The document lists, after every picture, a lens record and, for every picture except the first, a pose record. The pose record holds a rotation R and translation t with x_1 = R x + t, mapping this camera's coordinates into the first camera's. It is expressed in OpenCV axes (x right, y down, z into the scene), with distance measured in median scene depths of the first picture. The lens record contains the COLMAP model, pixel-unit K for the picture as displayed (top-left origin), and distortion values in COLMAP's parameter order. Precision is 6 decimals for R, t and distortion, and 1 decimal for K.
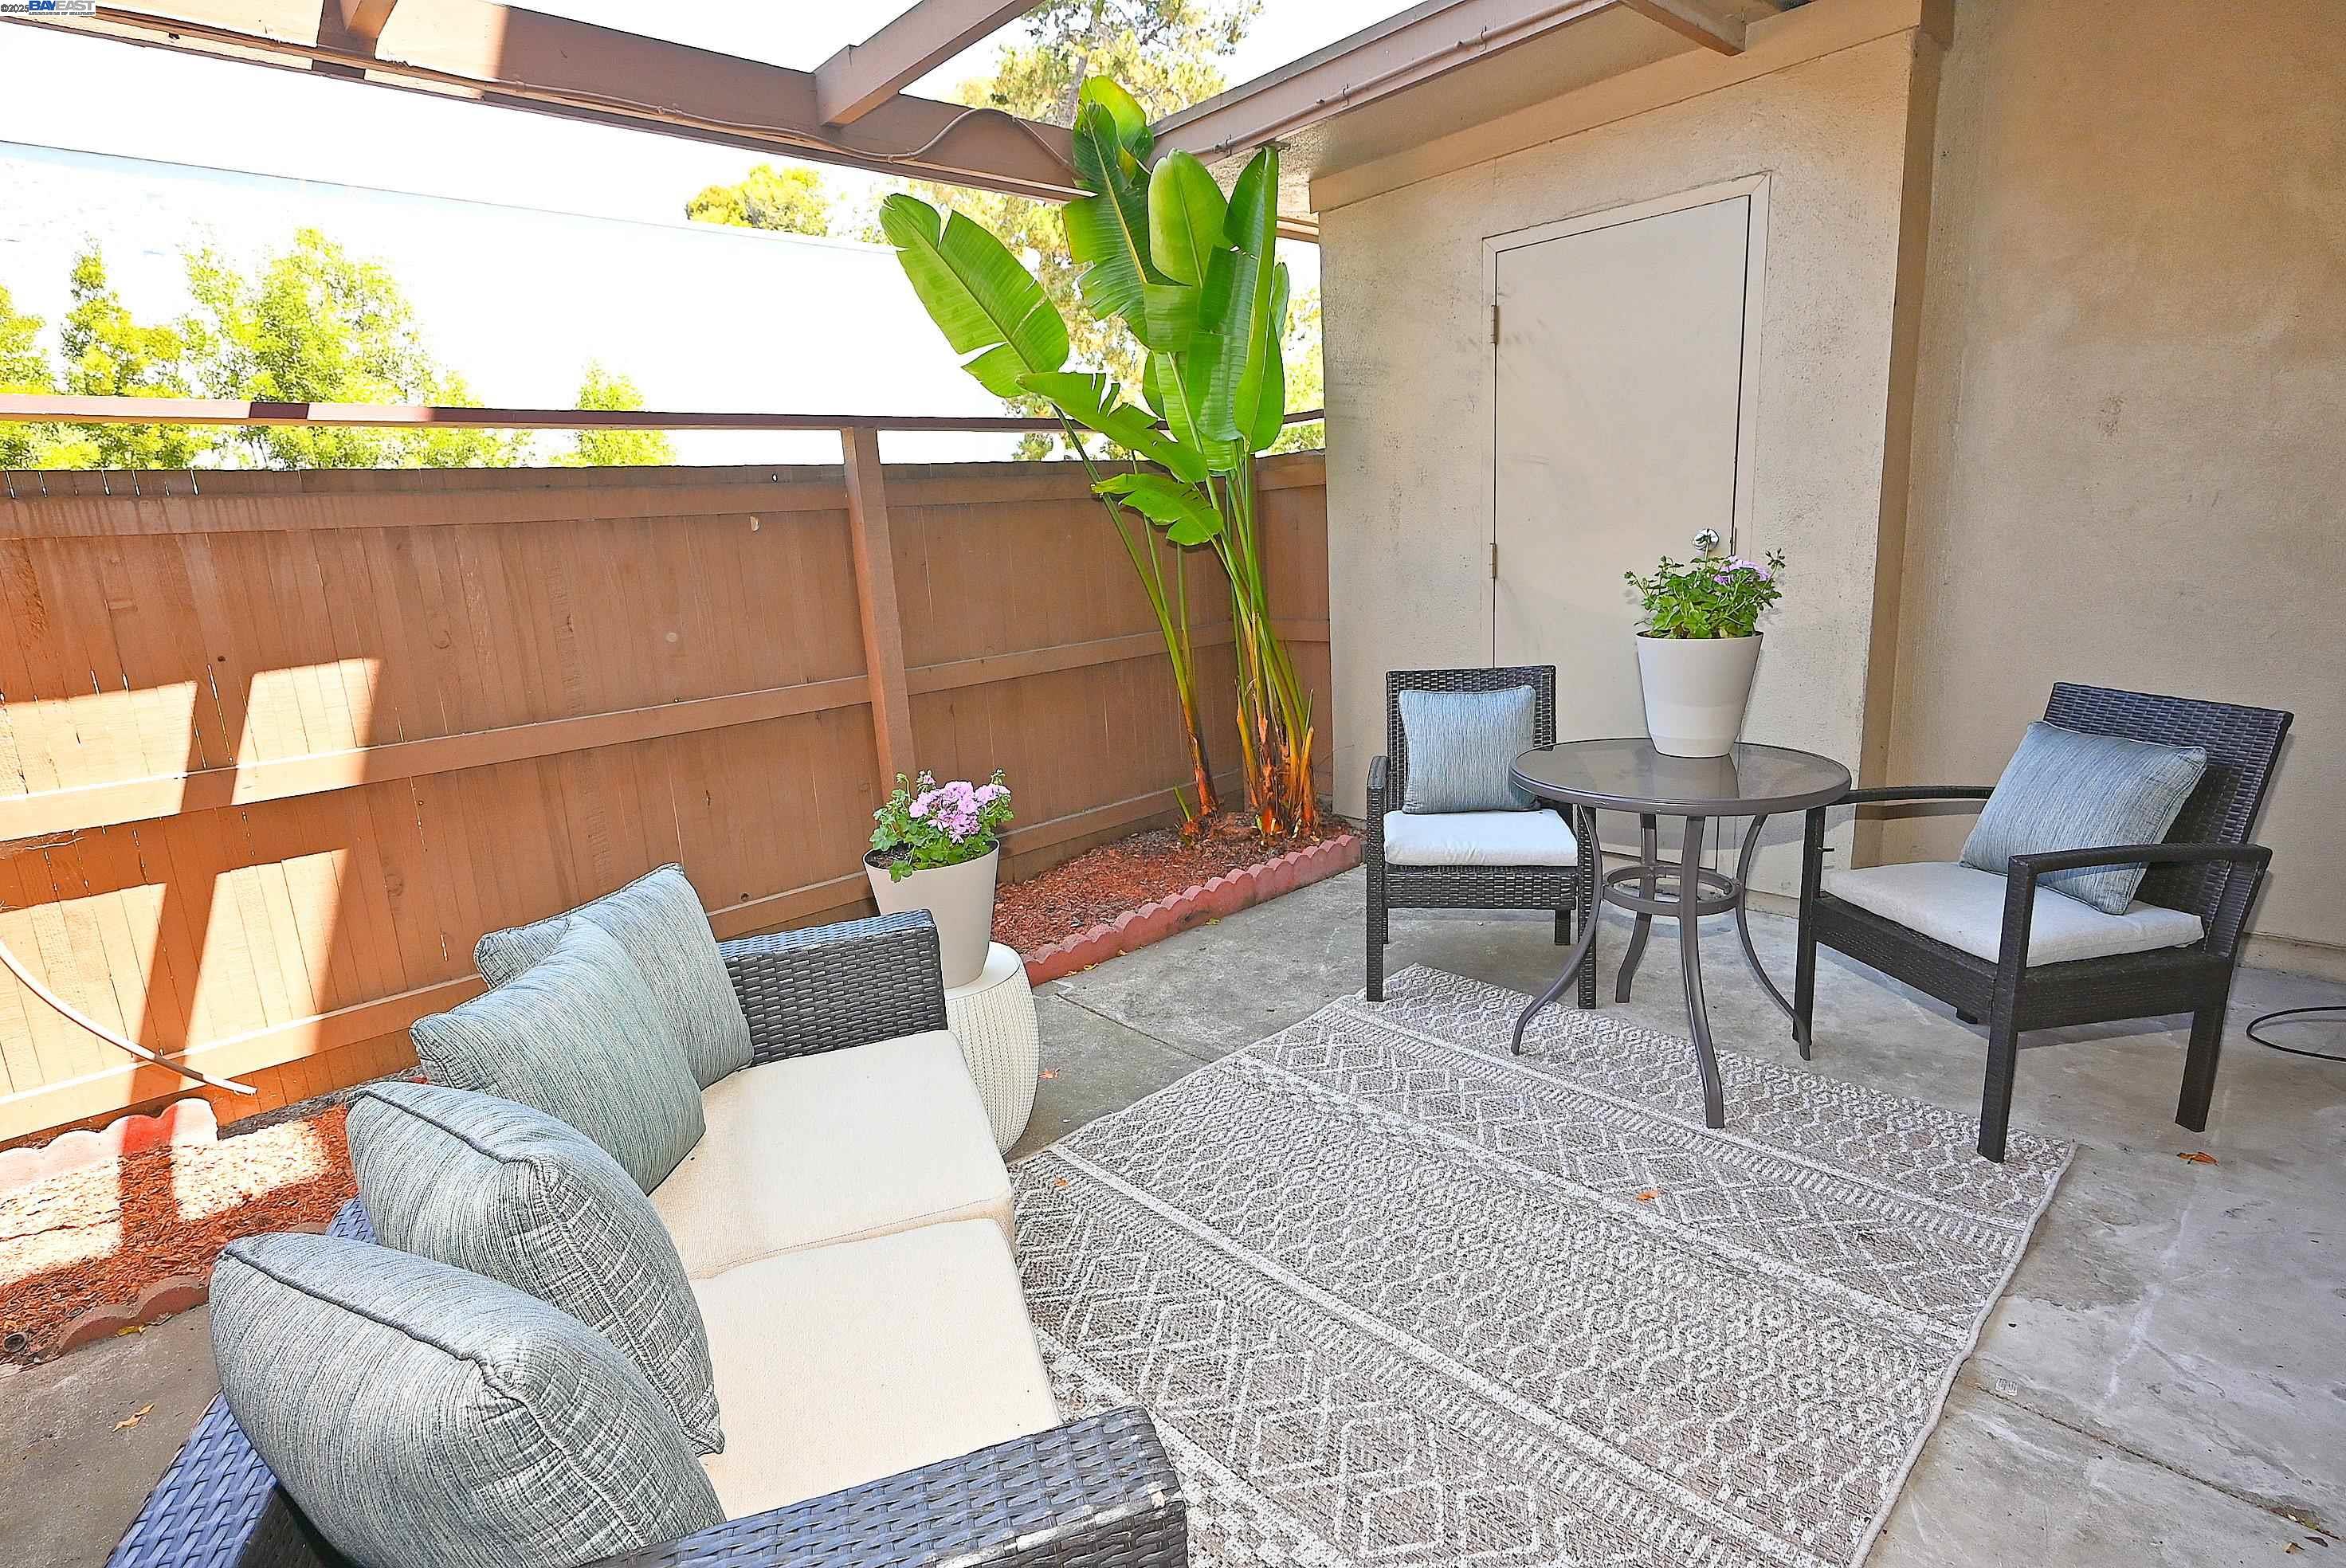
lens RADIAL K [[1155.7, 0, 1173.0], [0, 1155.7, 784.0], [0, 0, 1]] dist [-0.002168, 0.000358]
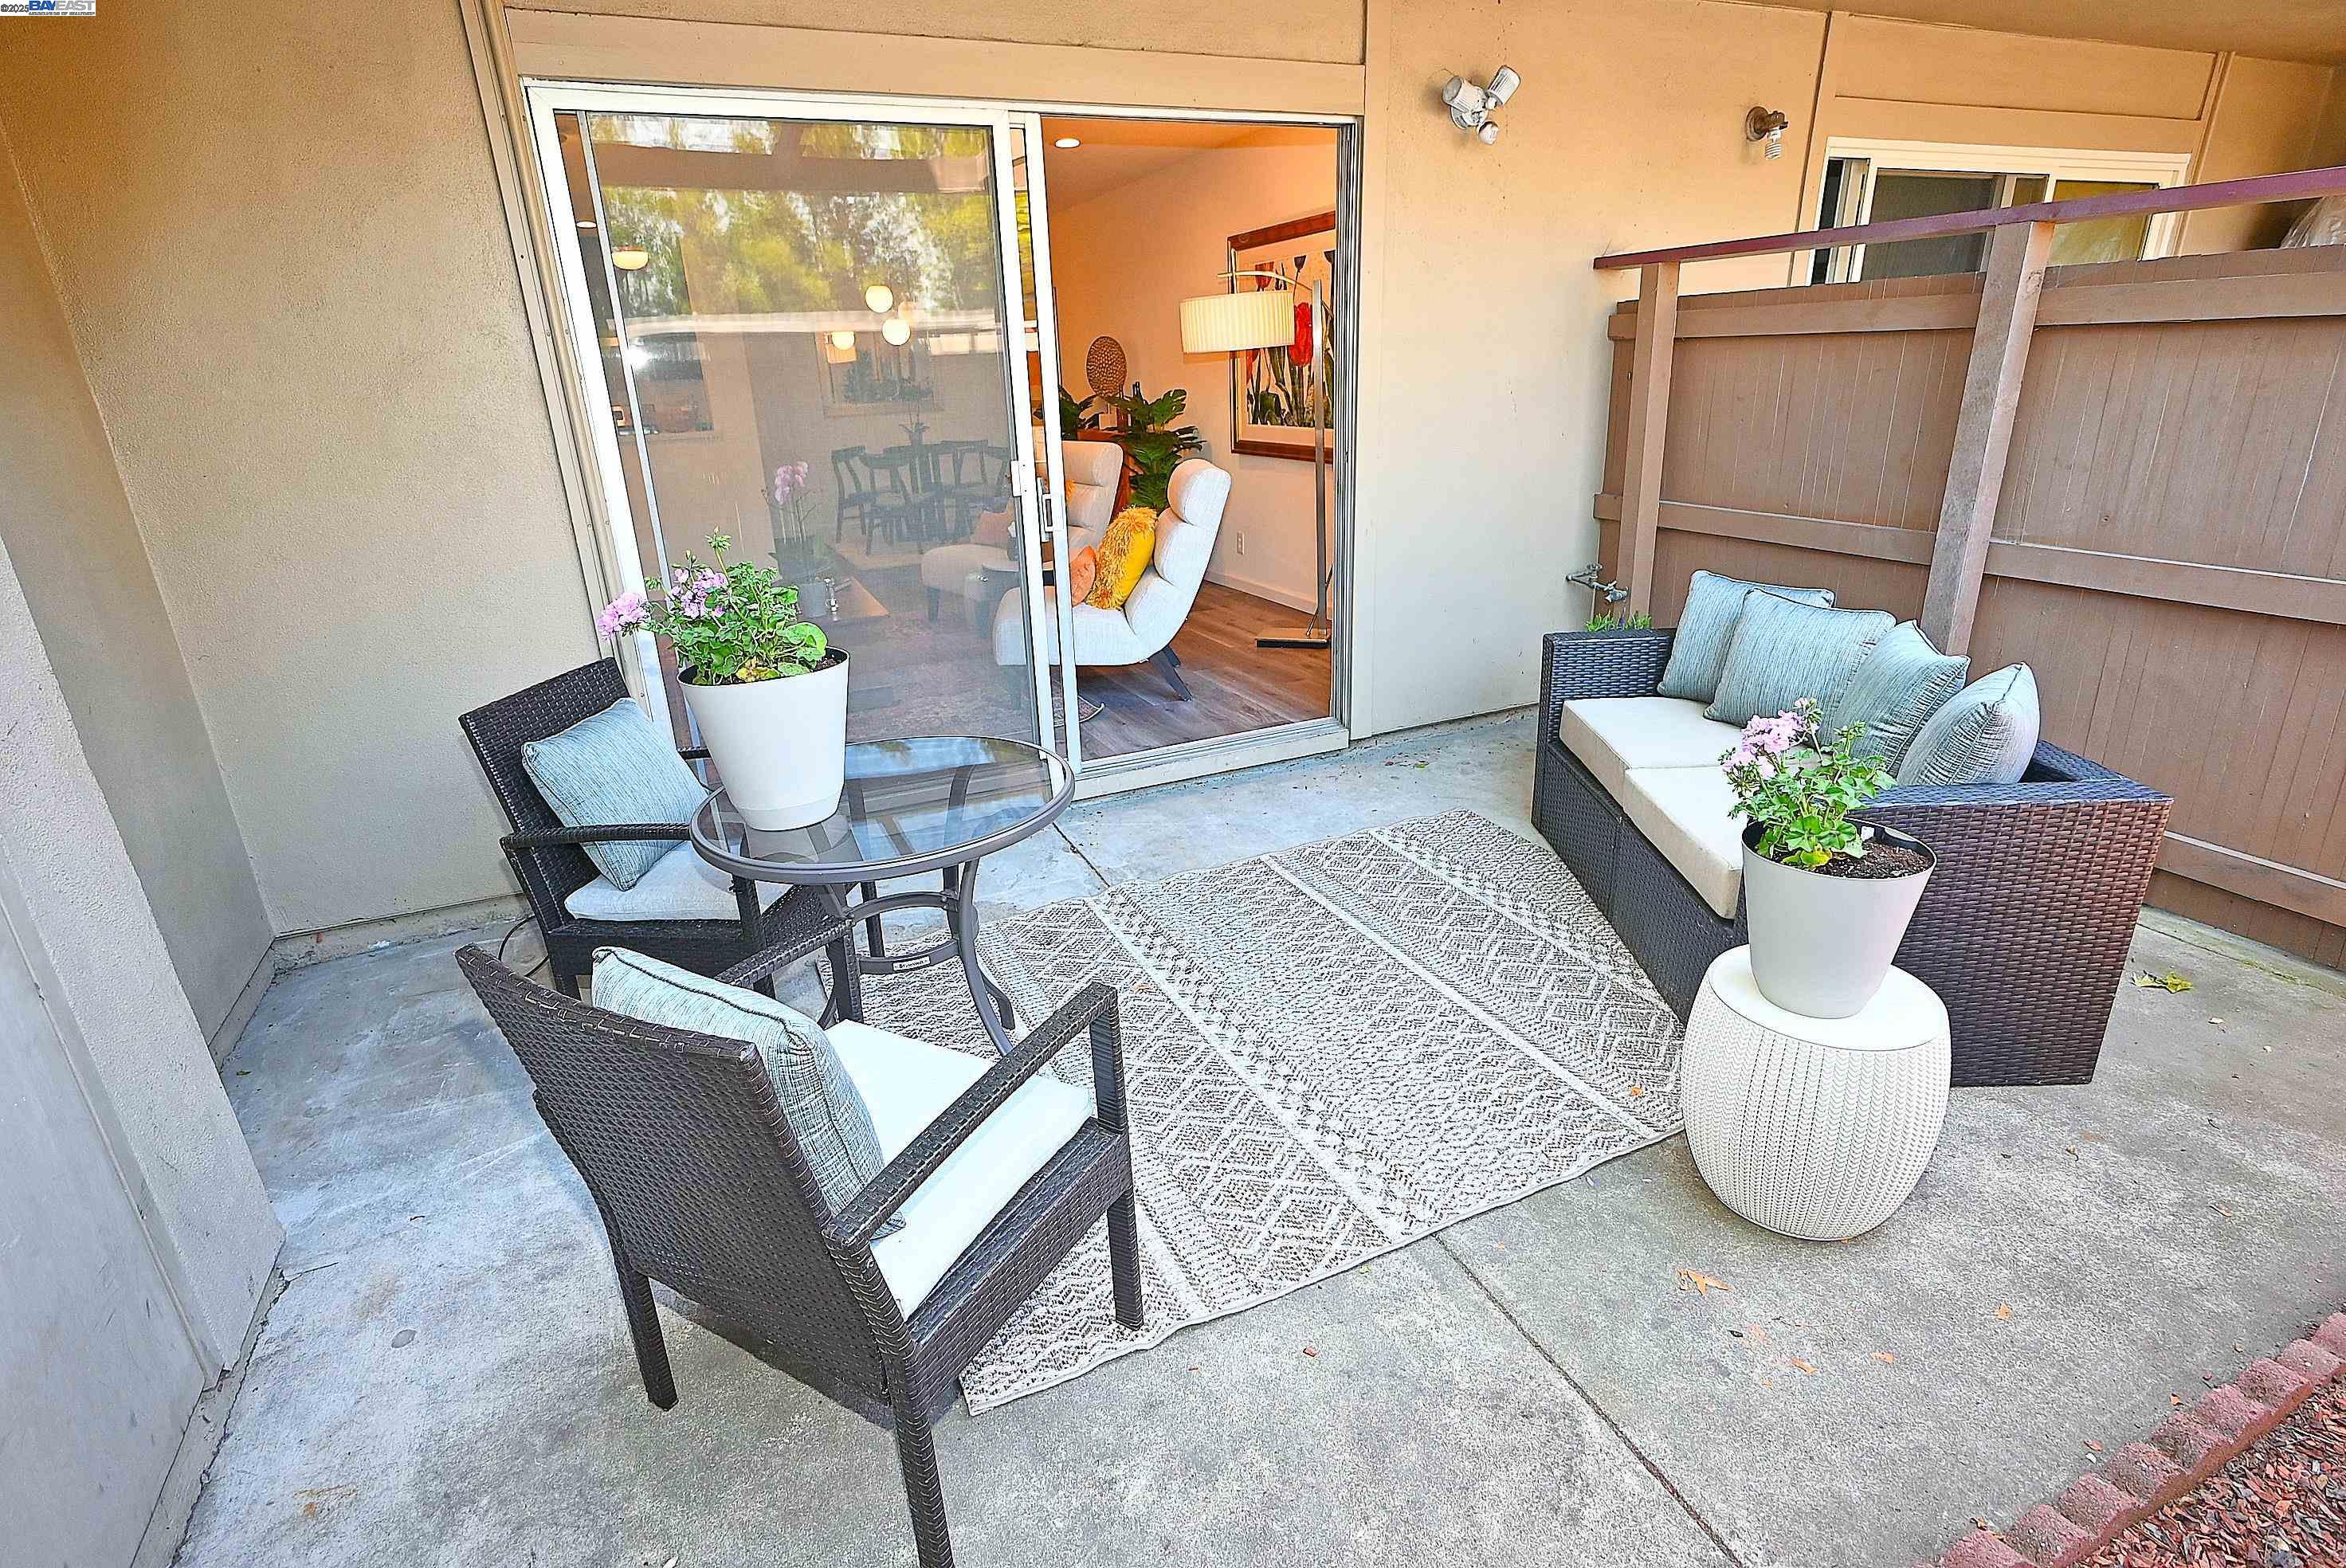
lens RADIAL K [[1166.0, 0, 1166.8], [0, 1166.0, 784.6], [0, 0, 1]] dist [-0.002048, 0.001038]
pose [[-0.940496, -0.017317, 0.339363, -0.043904], [0.166686, 0.846779, 0.505154, -0.377430], [-0.296113, 0.531662, -0.793506, 1.462881]]
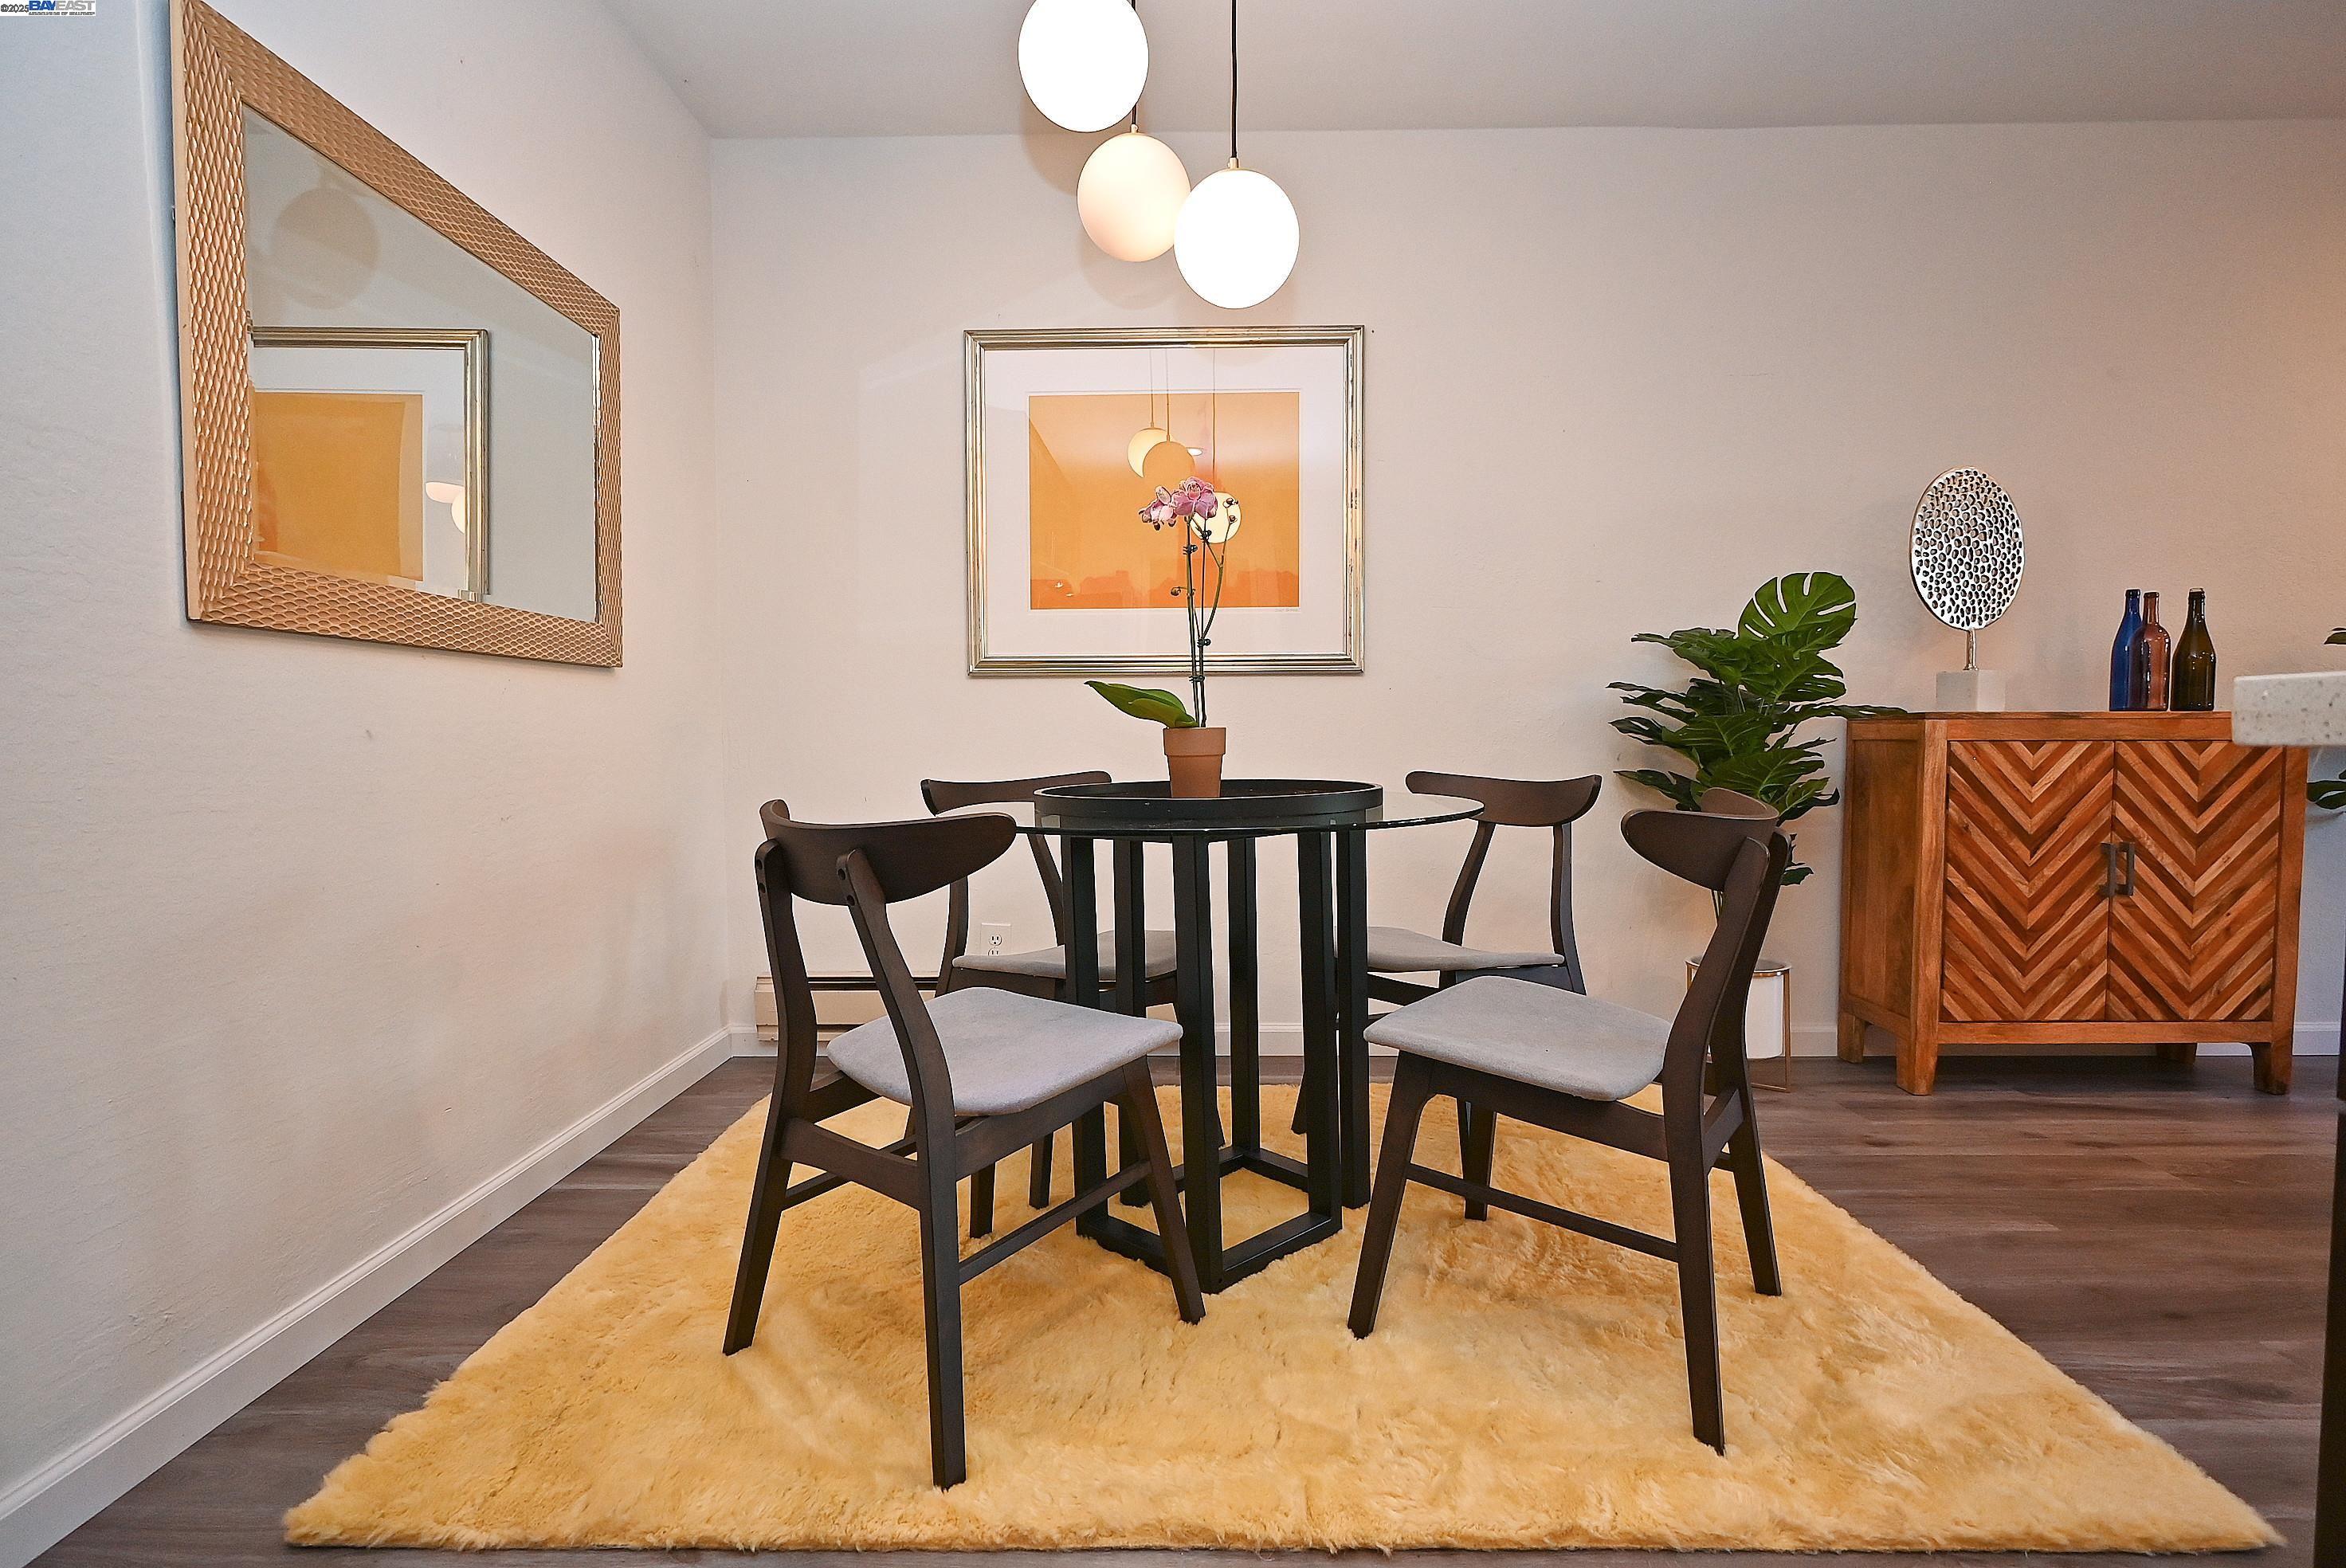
lens RADIAL K [[1166.0, 0, 1166.8], [0, 1166.0, 784.6], [0, 0, 1]] dist [-0.002048, 0.001038]
pose [[-0.683641, 0.099875, -0.722952, 2.234153], [-0.113928, 0.963843, 0.240887, 0.188563], [0.720871, 0.247045, -0.647545, -0.995377]]
